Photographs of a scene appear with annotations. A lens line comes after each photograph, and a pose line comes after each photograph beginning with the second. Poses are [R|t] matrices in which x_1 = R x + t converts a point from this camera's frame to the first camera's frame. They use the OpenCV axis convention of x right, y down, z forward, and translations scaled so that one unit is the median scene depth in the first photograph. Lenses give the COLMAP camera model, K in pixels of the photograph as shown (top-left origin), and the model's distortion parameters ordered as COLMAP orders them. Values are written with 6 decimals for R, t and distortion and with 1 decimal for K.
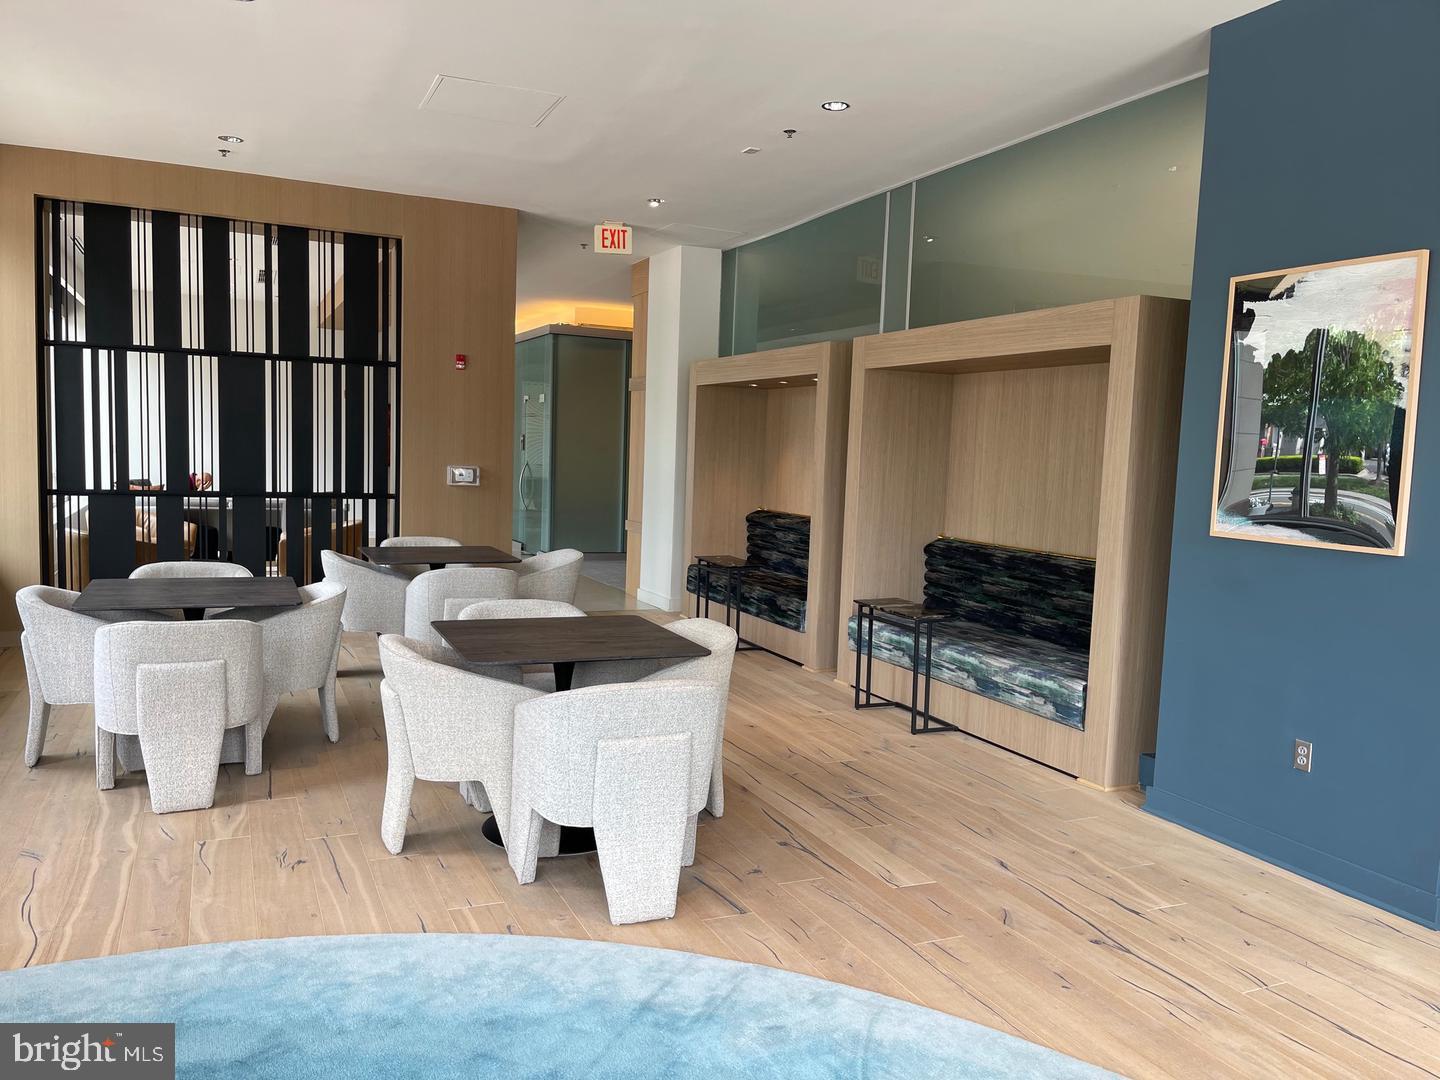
lens RADIAL K [[1096.1, 0, 719.3], [0, 1096.1, 542.5], [0, 0, 1]] dist [0.071518, -0.072192]
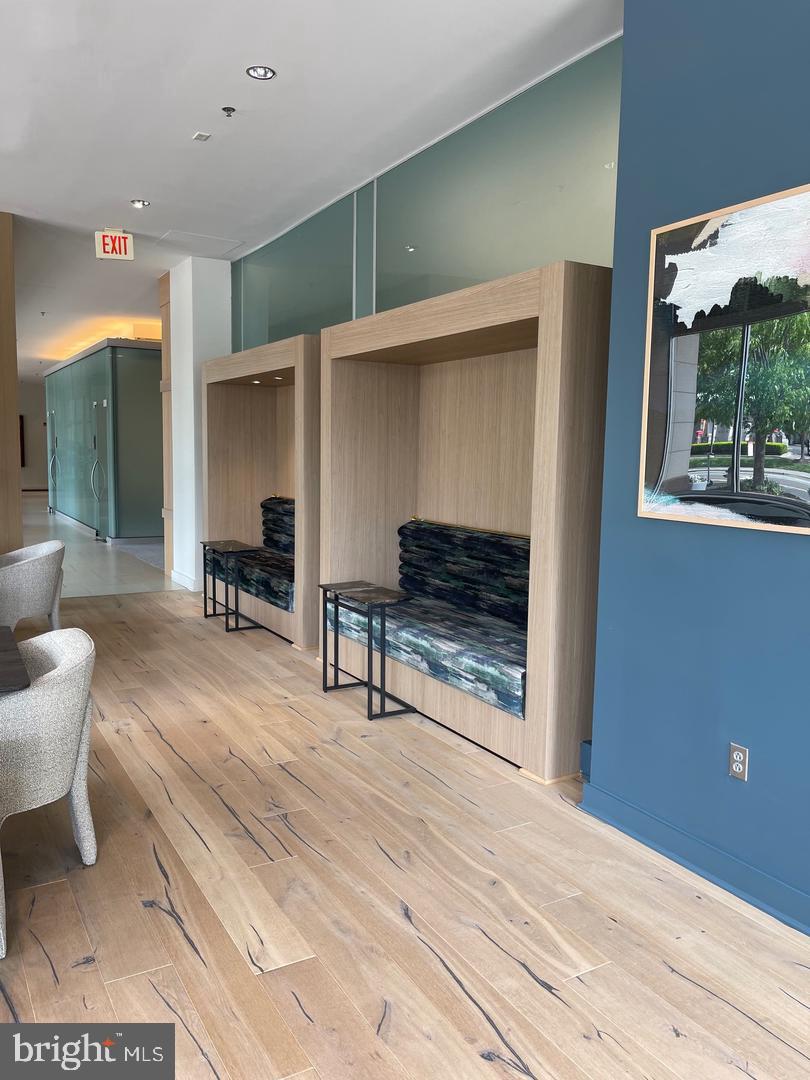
lens RADIAL K [[822.1, 0, 404.6], [0, 822.1, 530.7], [0, 0, 1]] dist [0.071518, -0.072192]
pose [[0.994358, -0.029542, 0.101880, 0.138481], [0.028110, 0.999485, 0.015459, -0.007835], [-0.102284, -0.012508, 0.994677, 0.259147]]
